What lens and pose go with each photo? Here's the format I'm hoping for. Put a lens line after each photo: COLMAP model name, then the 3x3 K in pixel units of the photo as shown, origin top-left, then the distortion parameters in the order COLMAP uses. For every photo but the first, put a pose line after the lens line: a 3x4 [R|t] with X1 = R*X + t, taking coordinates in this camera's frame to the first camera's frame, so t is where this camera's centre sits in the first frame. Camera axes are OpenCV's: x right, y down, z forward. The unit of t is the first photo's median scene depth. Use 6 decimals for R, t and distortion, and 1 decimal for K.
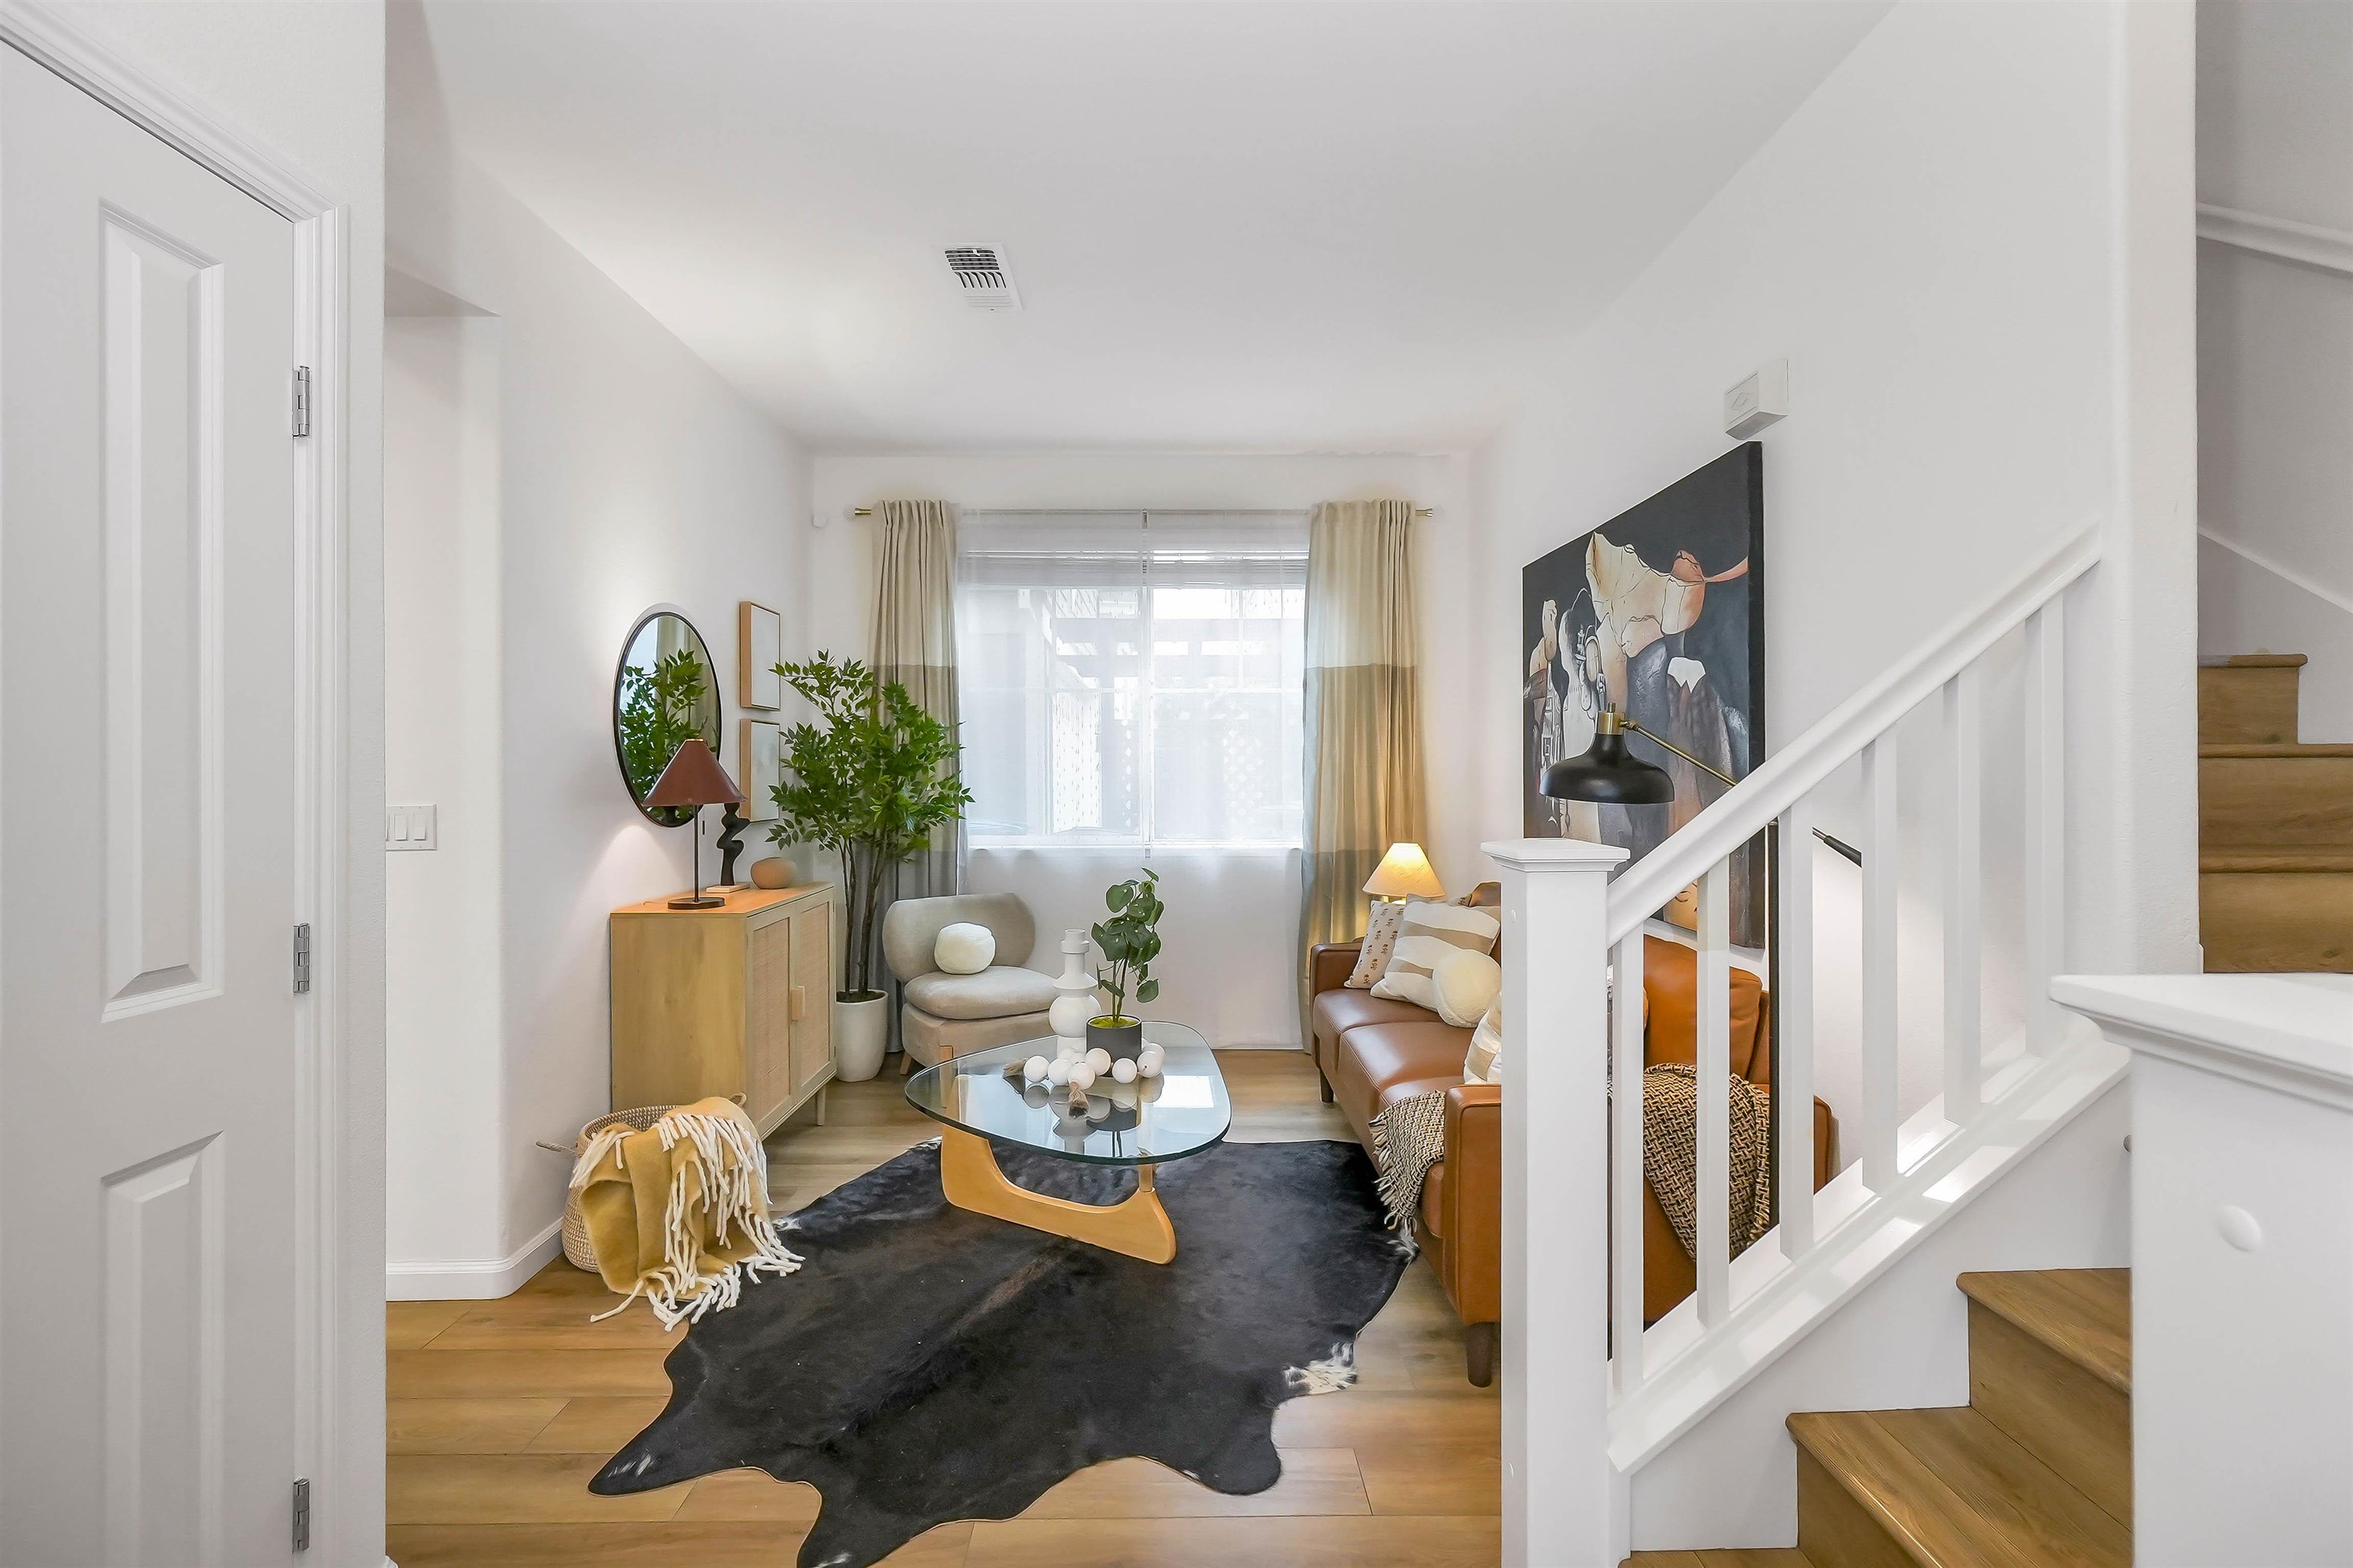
lens RADIAL K [[1020.8, 0, 1176.5], [0, 1020.8, 780.3], [0, 0, 1]] dist [-0.004692, -0.000593]
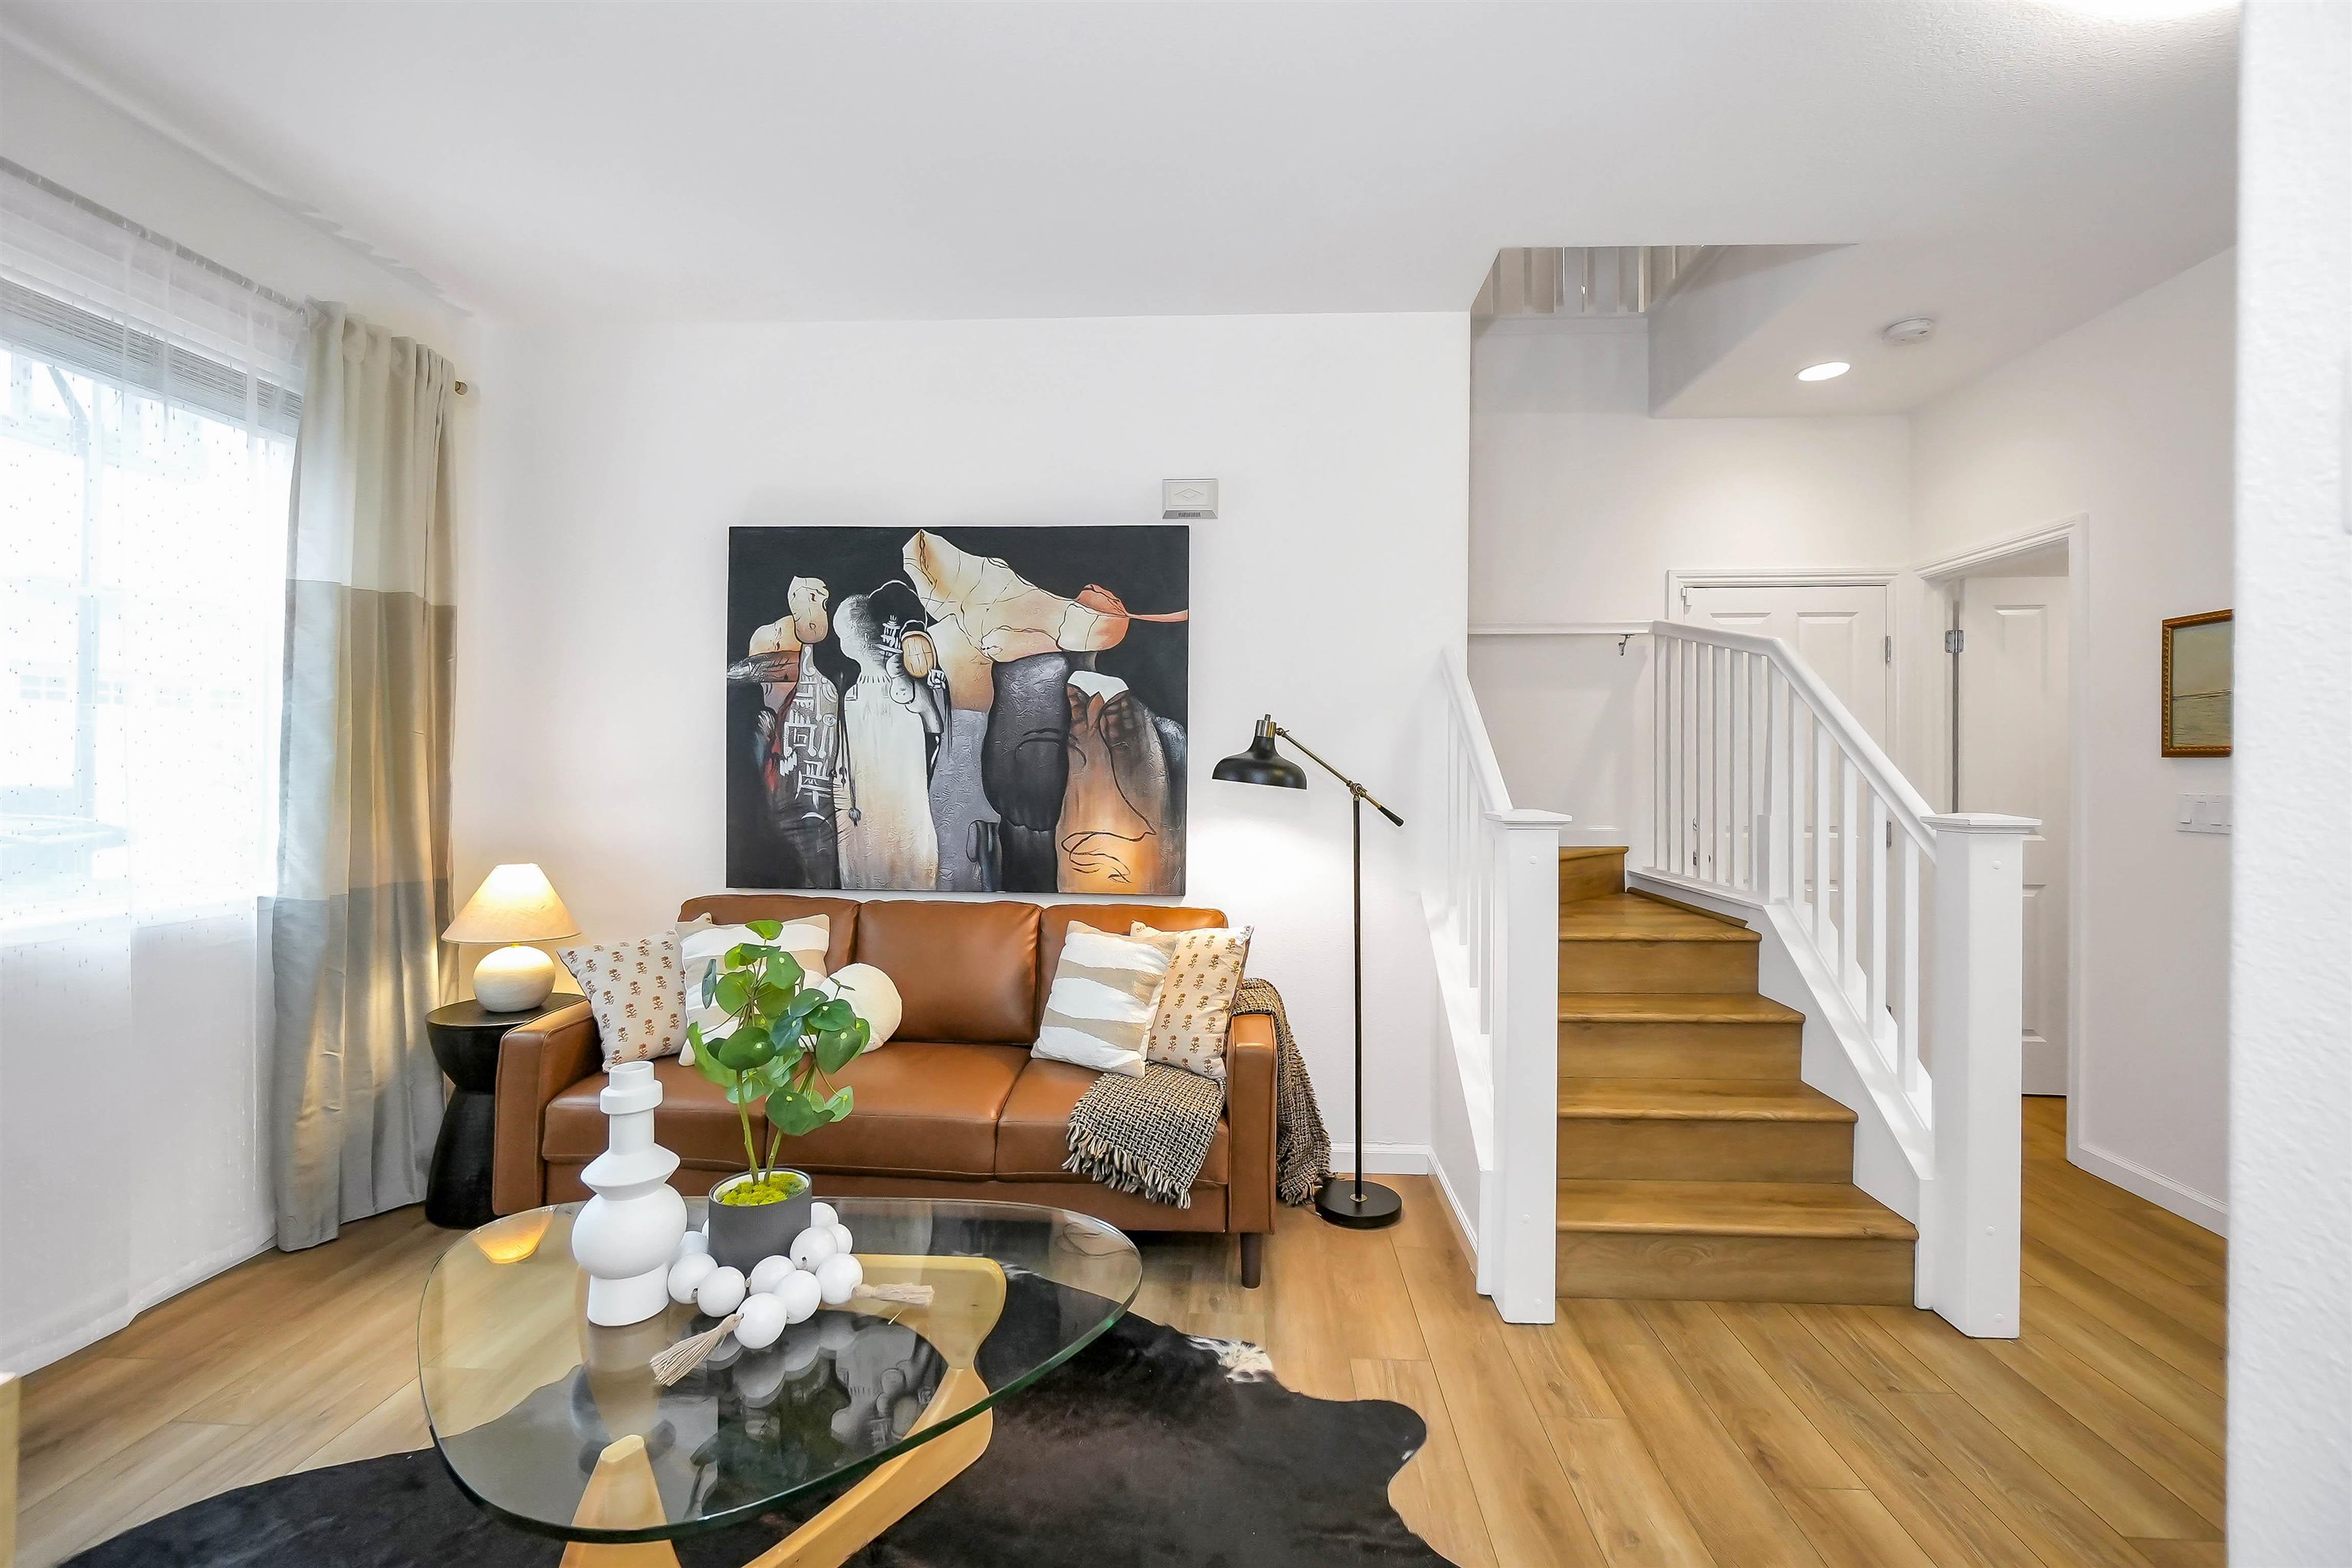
lens RADIAL K [[1020.3, 0, 1181.6], [0, 1020.3, 771.0], [0, 0, 1]] dist [-0.004692, -0.000593]
pose [[0.061385, 0.002753, 0.998110, -0.604099], [0.003114, 0.999991, -0.002949, 0.001789], [-0.998109, 0.003289, 0.061376, 0.691660]]
